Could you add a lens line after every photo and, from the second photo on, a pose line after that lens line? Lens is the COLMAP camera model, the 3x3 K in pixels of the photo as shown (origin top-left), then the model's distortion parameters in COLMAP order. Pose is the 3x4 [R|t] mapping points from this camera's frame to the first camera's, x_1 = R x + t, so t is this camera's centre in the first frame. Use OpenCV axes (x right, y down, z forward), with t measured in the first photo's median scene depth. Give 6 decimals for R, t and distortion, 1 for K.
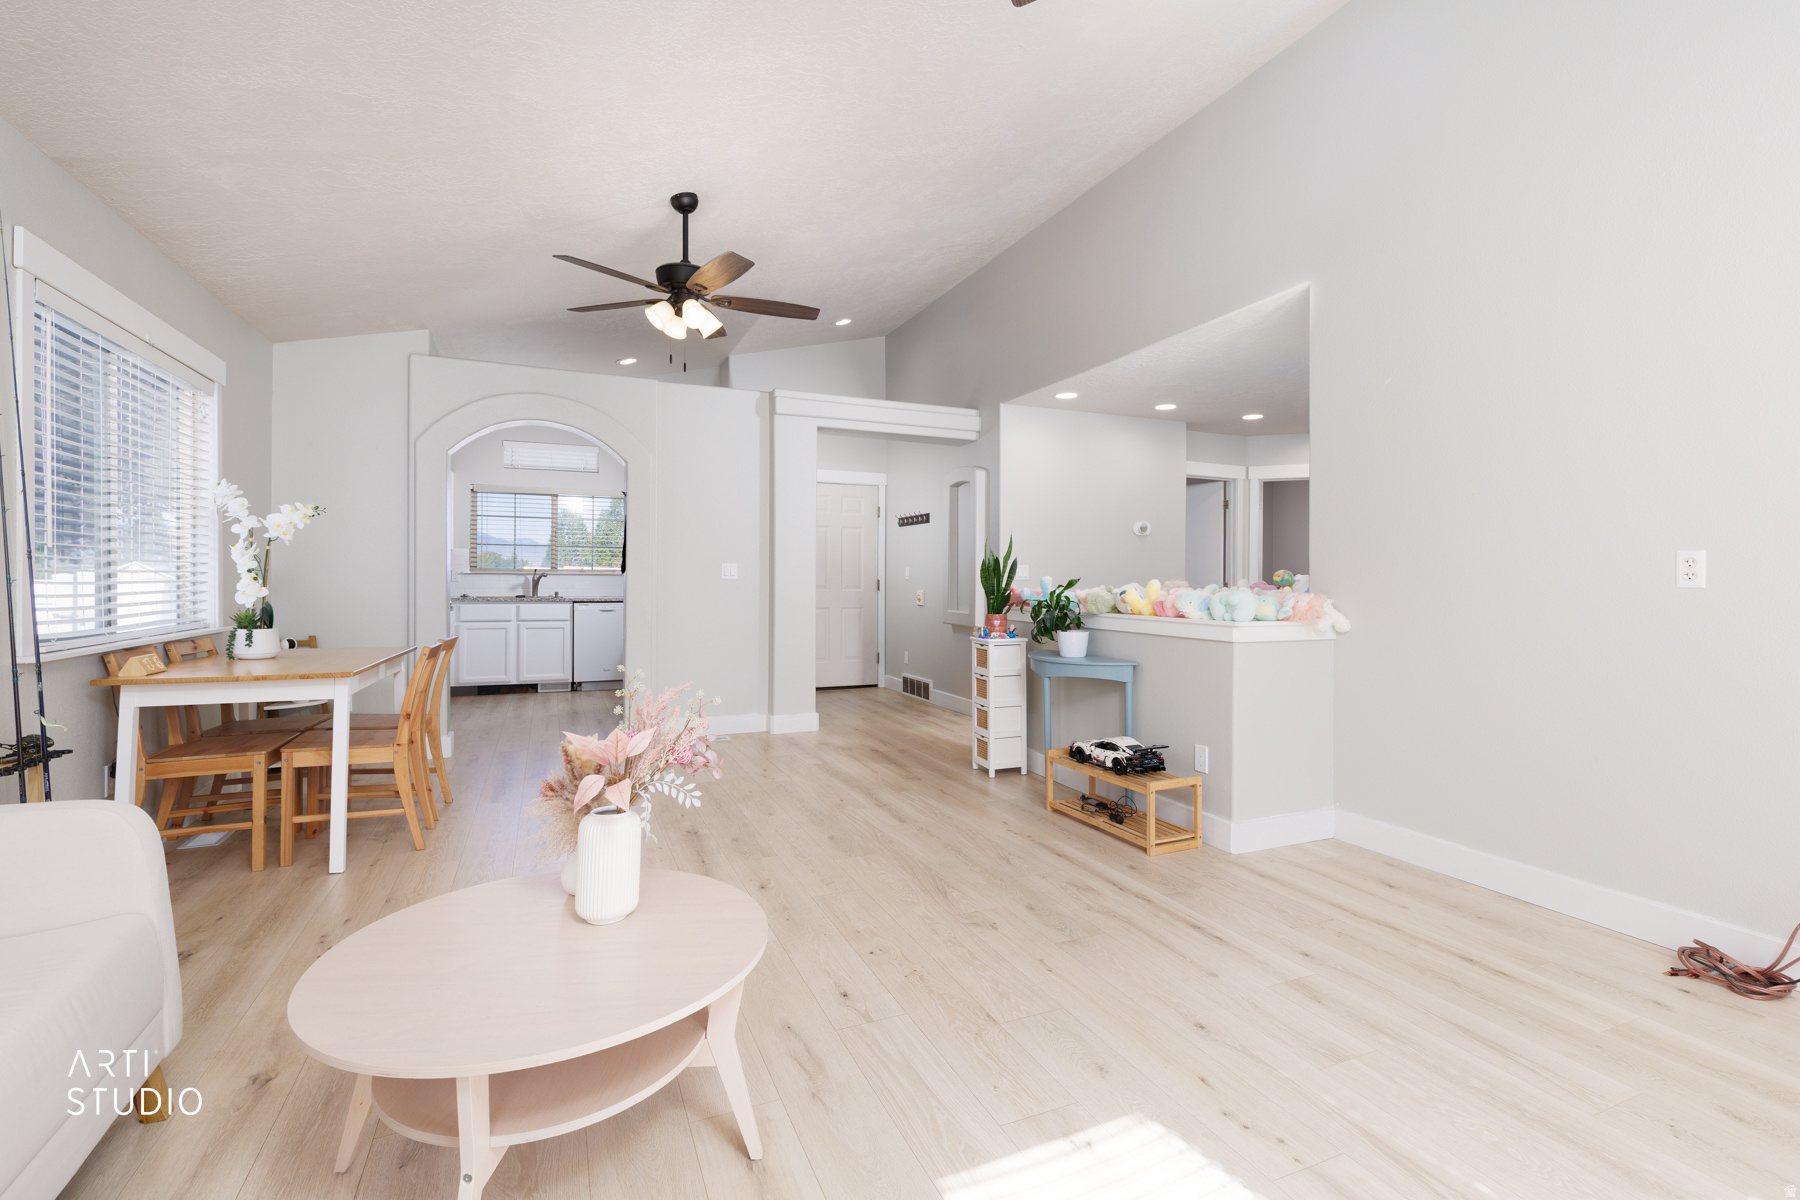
lens RADIAL K [[815.9, 0, 902.5], [0, 815.9, 588.5], [0, 0, 1]] dist [0.003236, 0.000004]
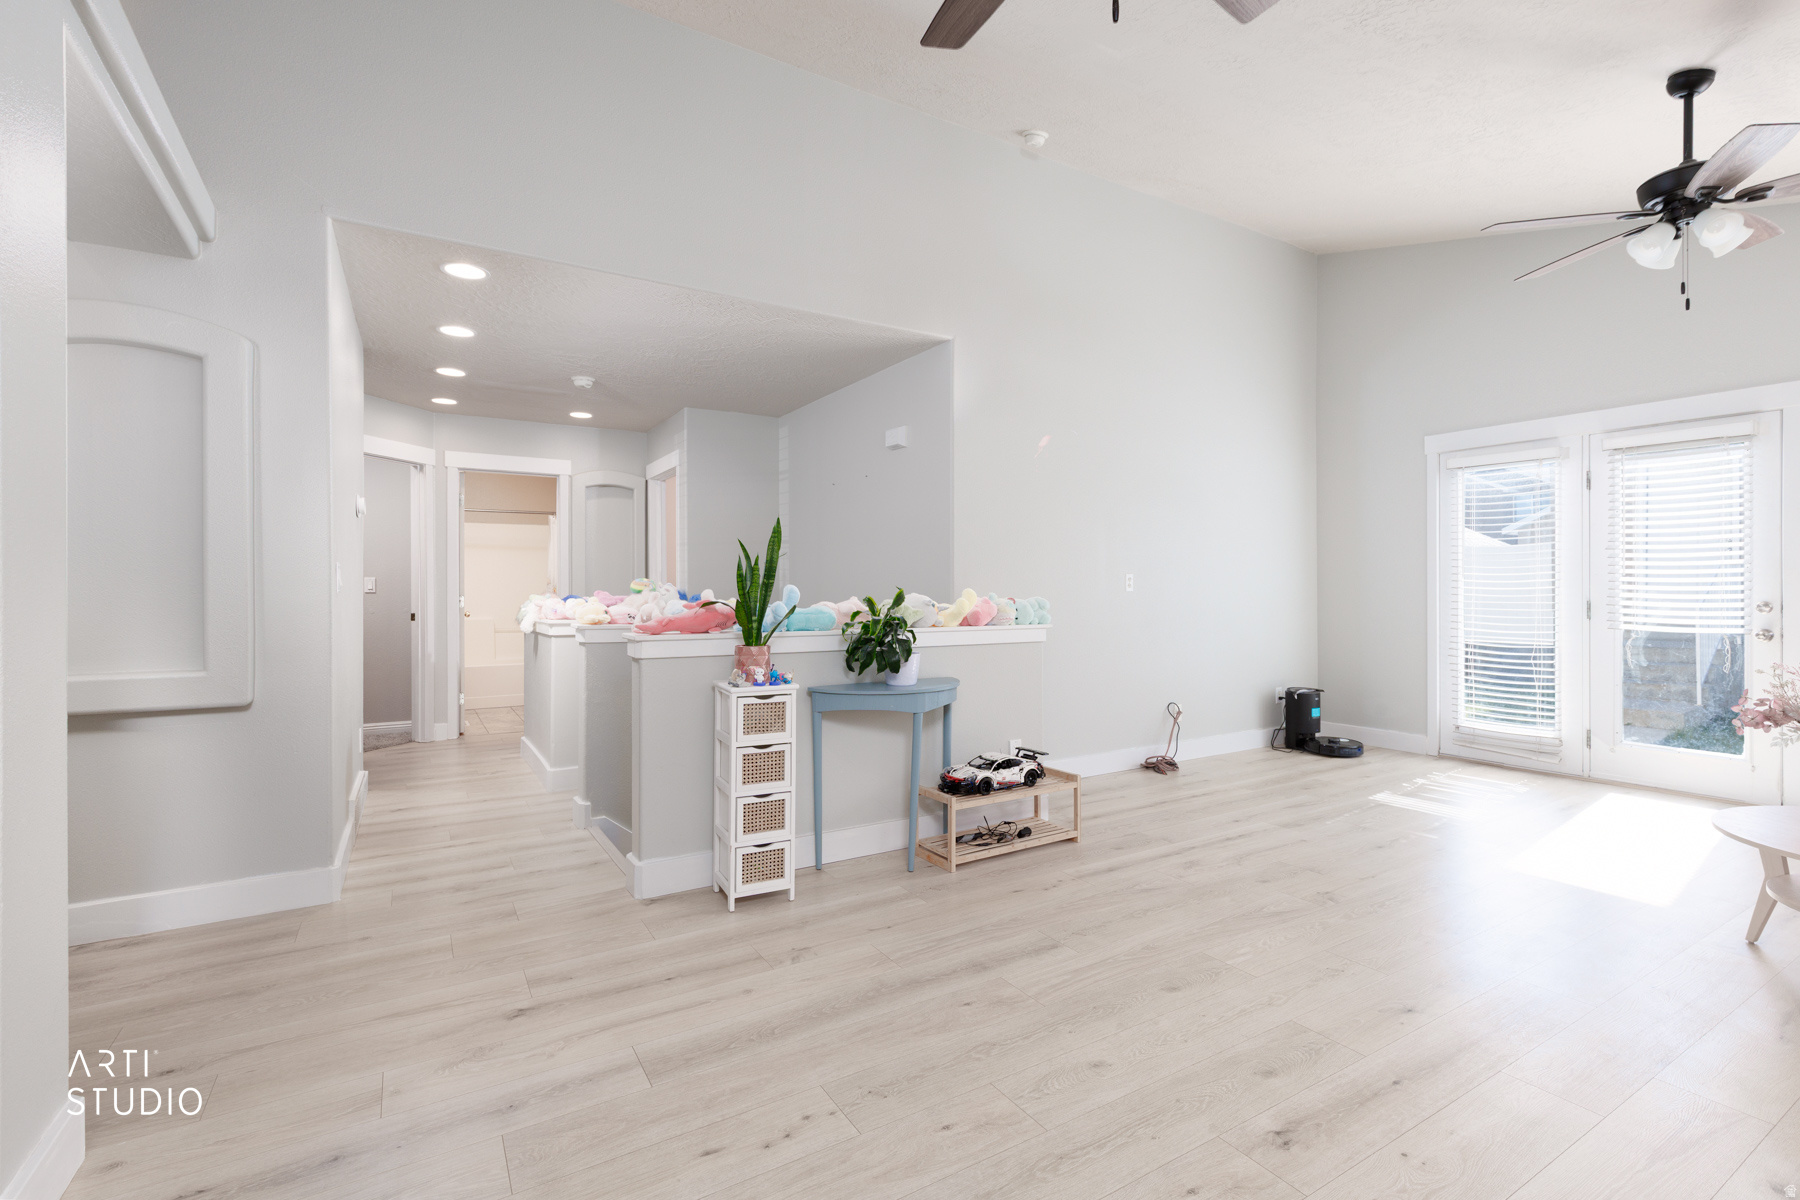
lens RADIAL K [[815.9, 0, 902.0], [0, 815.9, 591.0], [0, 0, 1]] dist [0.003236, 0.000004]
pose [[-0.141603, -0.007358, 0.989896, -0.739635], [0.011603, 0.999891, 0.009093, -0.021530], [-0.989855, 0.012774, -0.141503, 1.377736]]
